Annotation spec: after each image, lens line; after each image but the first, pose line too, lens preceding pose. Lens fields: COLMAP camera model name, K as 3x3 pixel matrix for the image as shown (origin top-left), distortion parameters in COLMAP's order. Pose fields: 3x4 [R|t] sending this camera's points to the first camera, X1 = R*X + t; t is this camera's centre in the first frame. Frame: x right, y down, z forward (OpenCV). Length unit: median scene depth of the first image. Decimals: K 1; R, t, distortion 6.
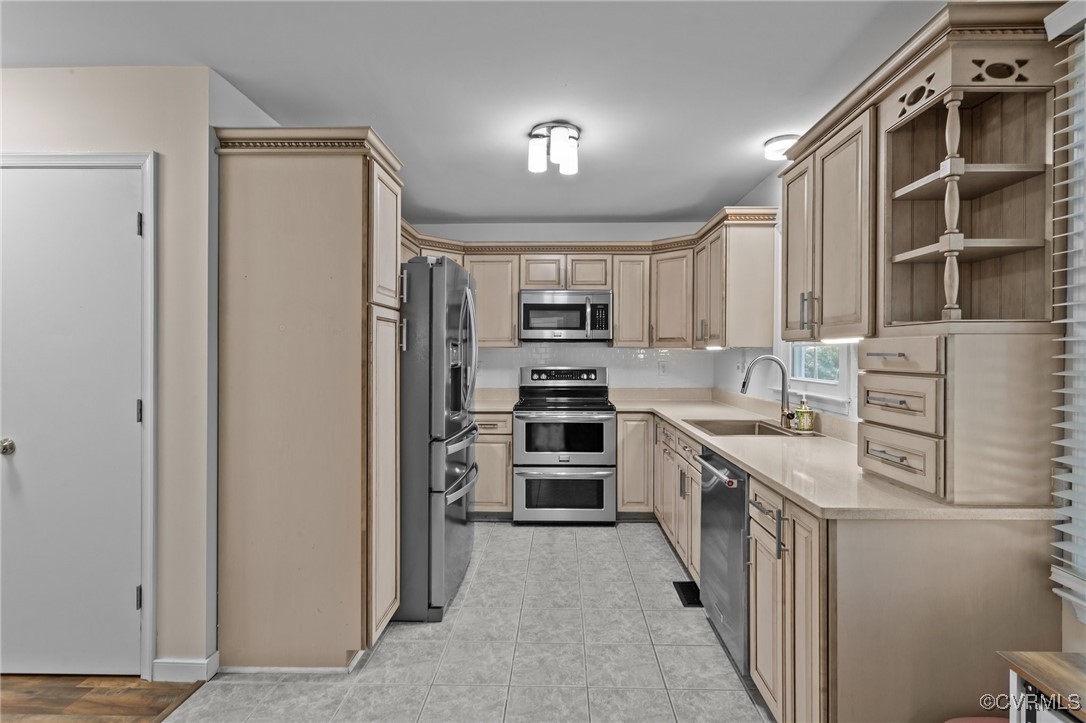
lens RADIAL K [[513.6, 0, 549.4], [0, 513.6, 355.9], [0, 0, 1]] dist [0.000084, 0.001236]
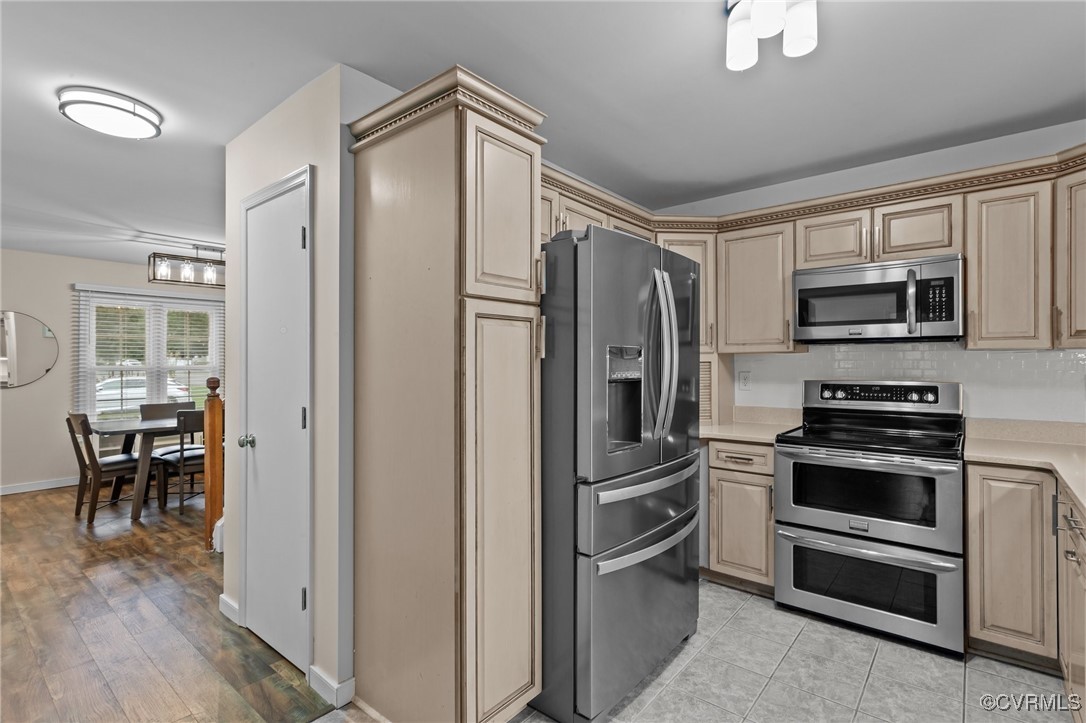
lens RADIAL K [[513.6, 0, 549.9], [0, 513.6, 359.2], [0, 0, 1]] dist [0.000084, 0.001236]
pose [[0.786295, -0.006434, -0.617818, 0.163771], [0.000783, 0.999955, -0.009416, -0.001113], [0.617851, 0.006920, 0.786265, 0.349184]]
